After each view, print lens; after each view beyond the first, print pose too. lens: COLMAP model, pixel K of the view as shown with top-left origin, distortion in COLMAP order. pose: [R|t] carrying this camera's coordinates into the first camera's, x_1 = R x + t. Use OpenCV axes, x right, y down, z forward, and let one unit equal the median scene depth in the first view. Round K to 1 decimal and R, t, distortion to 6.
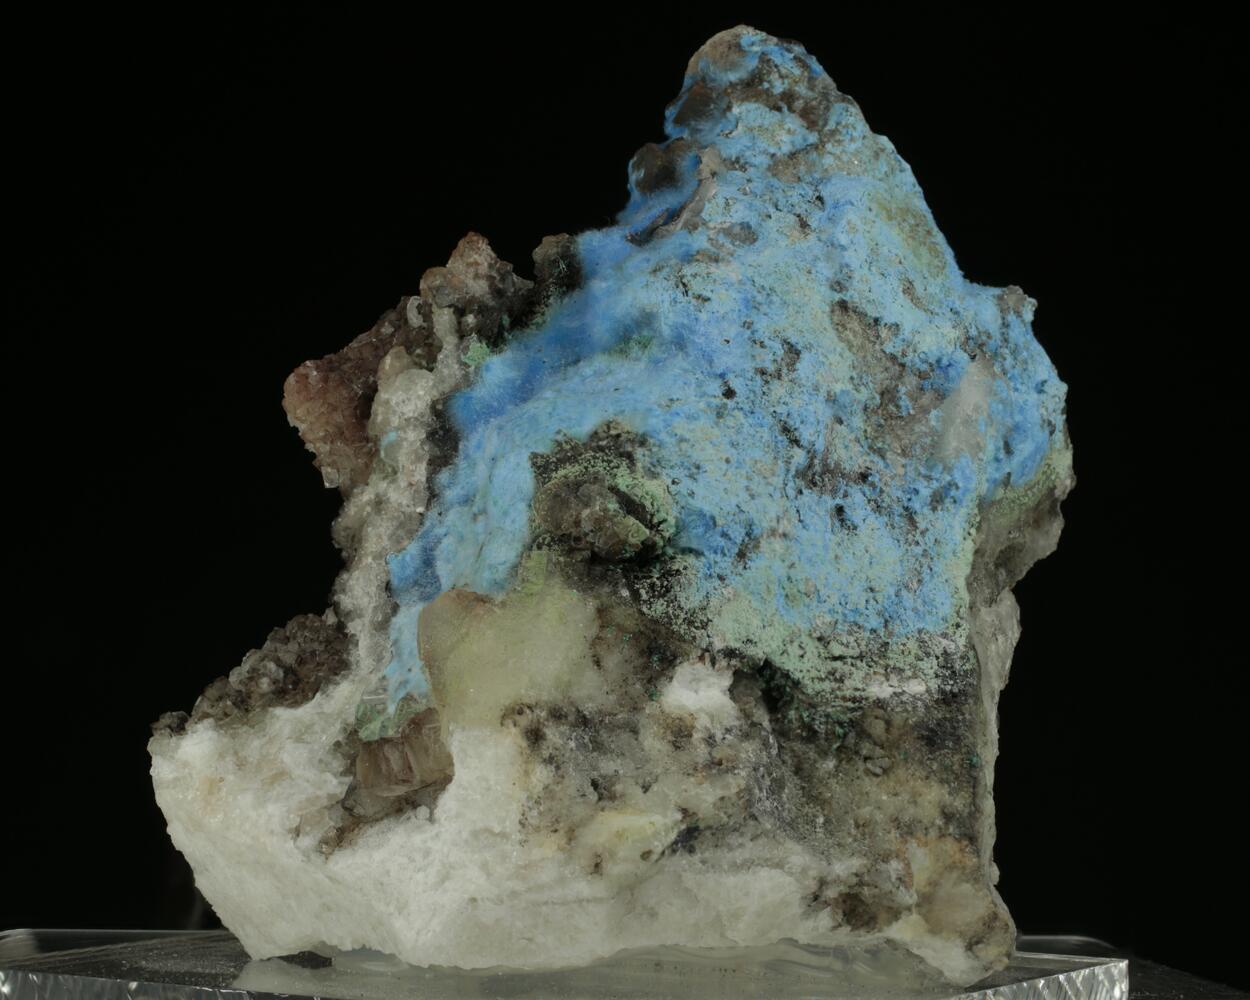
lens RADIAL K [[8924.0, 0, 625.0], [0, 8924.0, 500.3], [0, 0, 1]] dist [-0.271092, 0.000000]
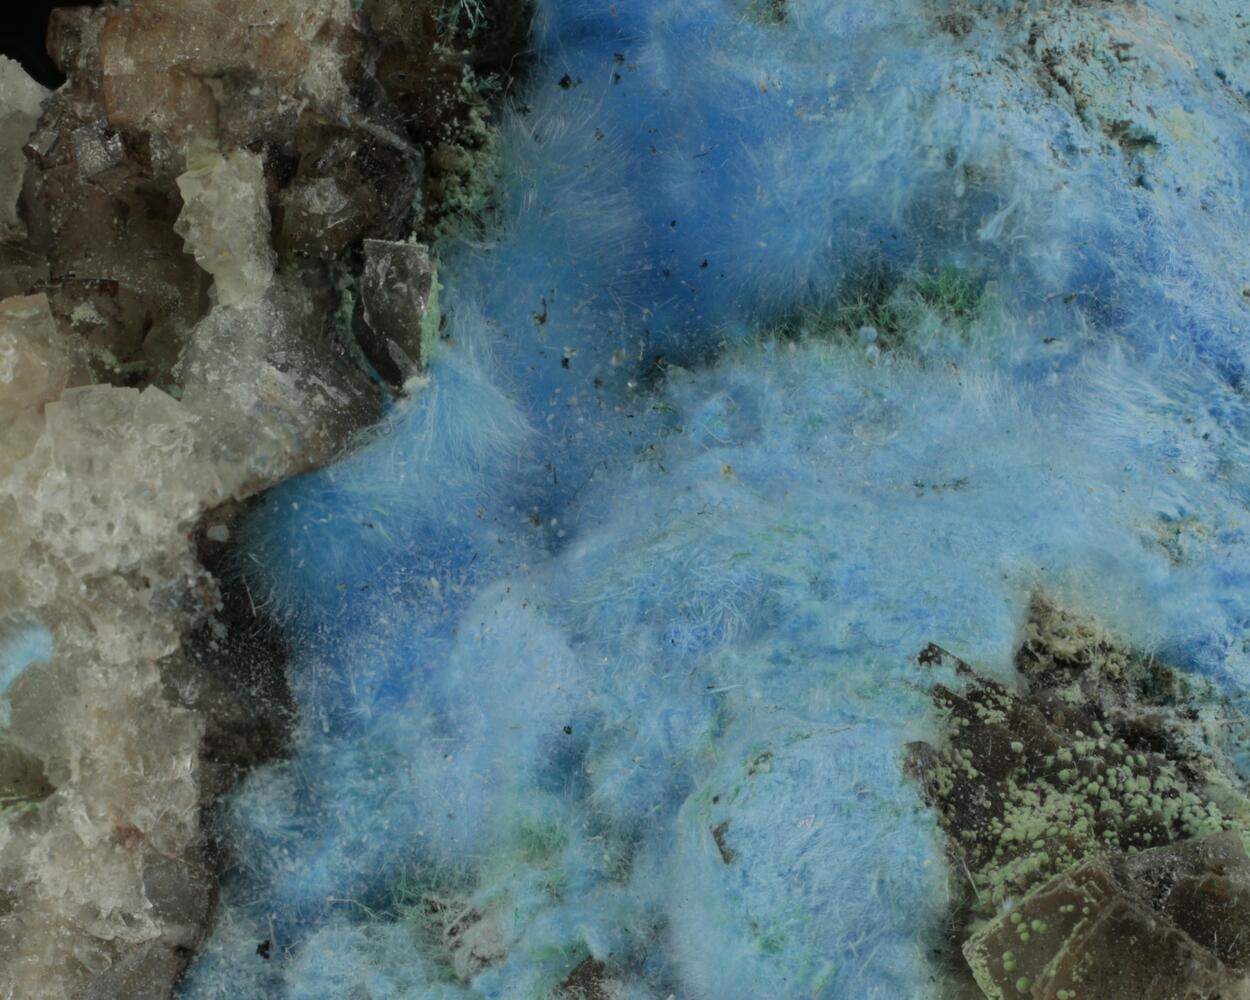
lens RADIAL K [[8924.0, 0, 625.0], [0, 8924.0, 499.6], [0, 0, 1]] dist [-0.271092, 0.000000]
pose [[0.827849, -0.006181, 0.560917, -0.157217], [-0.015530, 0.999303, 0.033933, -0.020473], [-0.560736, -0.036803, 0.827176, 0.779165]]
